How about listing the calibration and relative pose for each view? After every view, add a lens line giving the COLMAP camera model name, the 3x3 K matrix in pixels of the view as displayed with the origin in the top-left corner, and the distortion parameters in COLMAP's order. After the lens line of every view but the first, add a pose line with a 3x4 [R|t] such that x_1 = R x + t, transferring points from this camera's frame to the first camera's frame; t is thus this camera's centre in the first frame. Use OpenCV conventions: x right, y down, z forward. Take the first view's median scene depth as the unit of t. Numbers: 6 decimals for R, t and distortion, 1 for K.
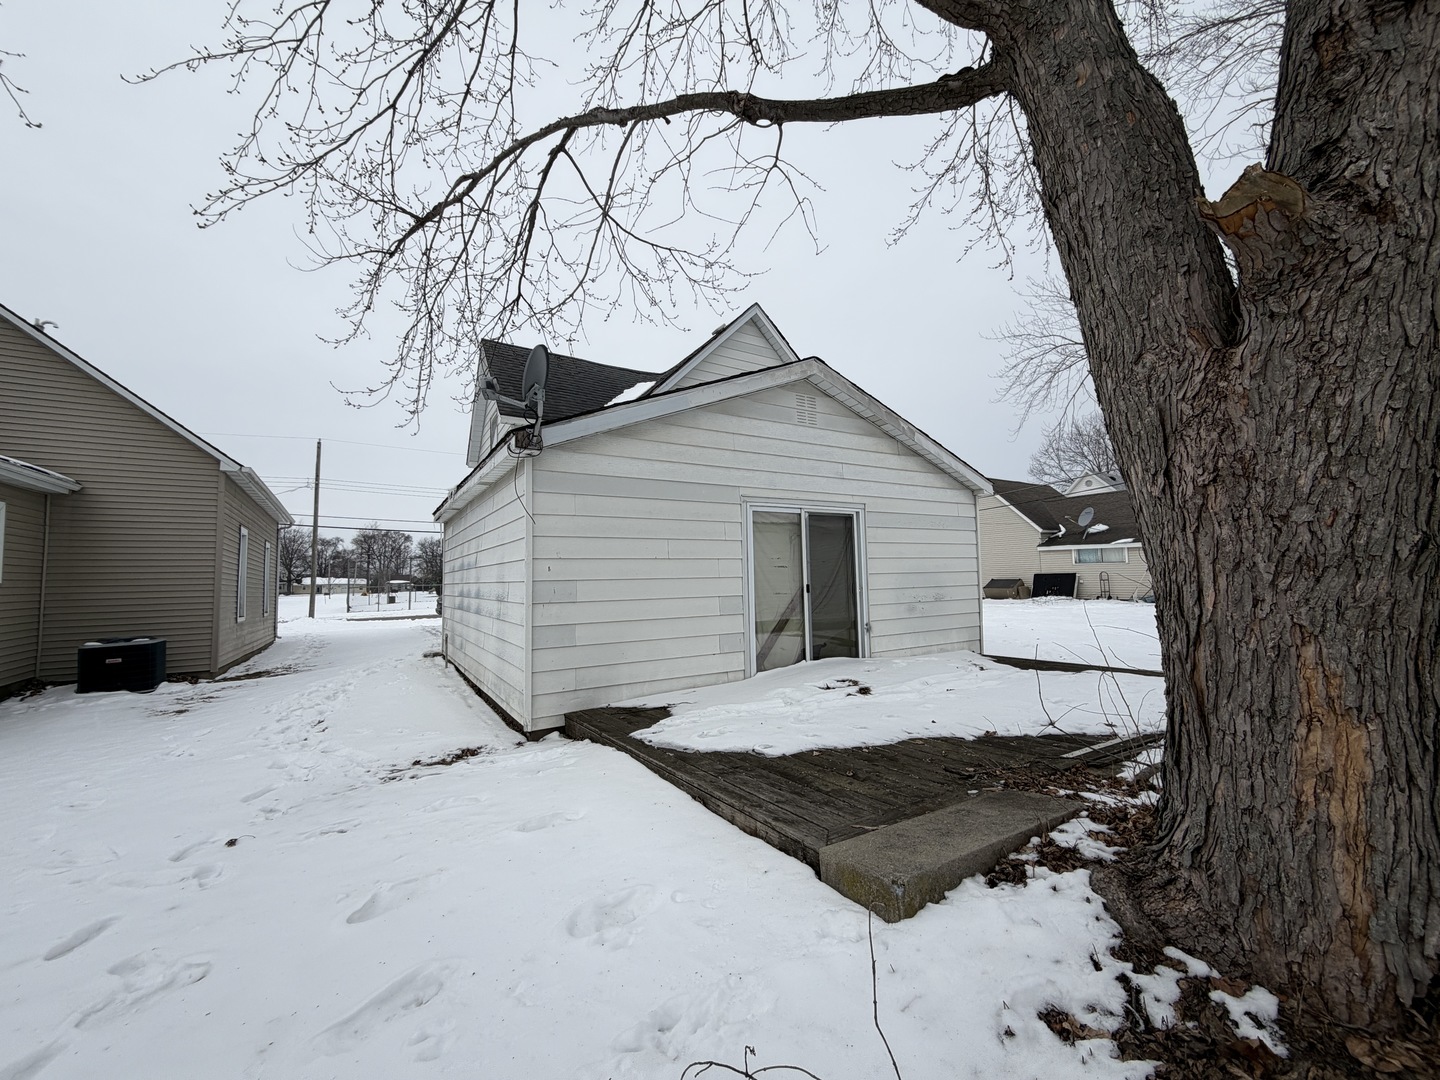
lens RADIAL K [[576.2, 0, 715.8], [0, 576.2, 541.1], [0, 0, 1]] dist [0.001580, -0.000578]
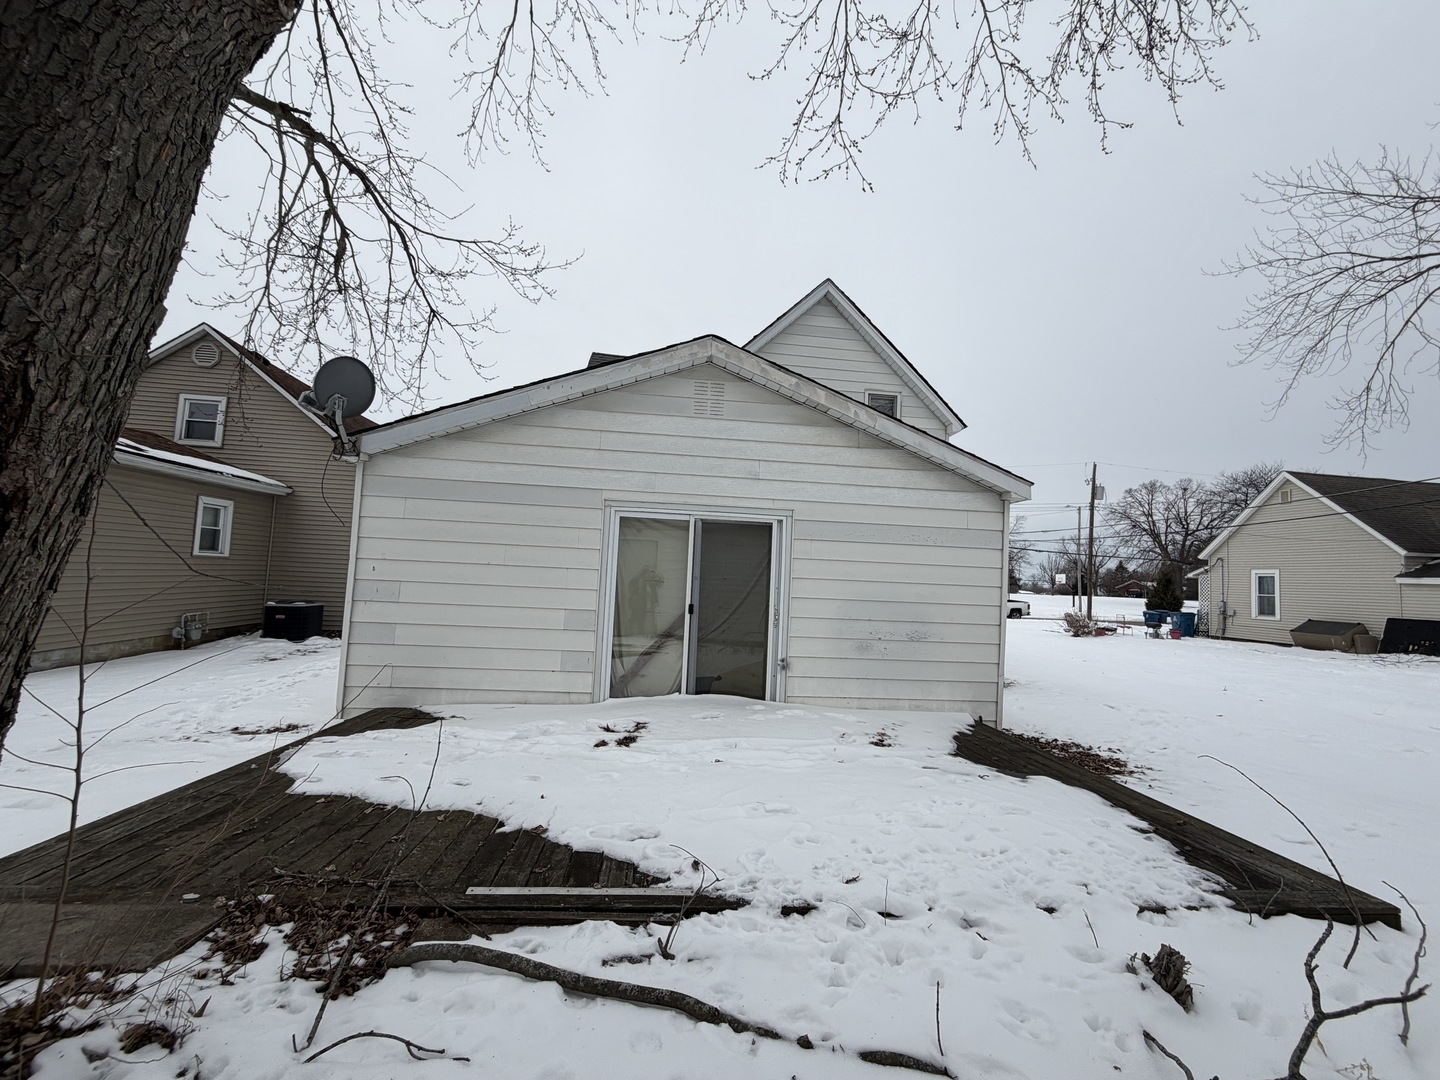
lens RADIAL K [[576.2, 0, 726.5], [0, 576.2, 539.5], [0, 0, 1]] dist [0.001580, -0.000578]
pose [[0.896892, 0.036126, -0.440771, 0.547900], [-0.037779, 0.999273, 0.005028, -0.025057], [0.440633, 0.012142, 0.897605, 0.245282]]
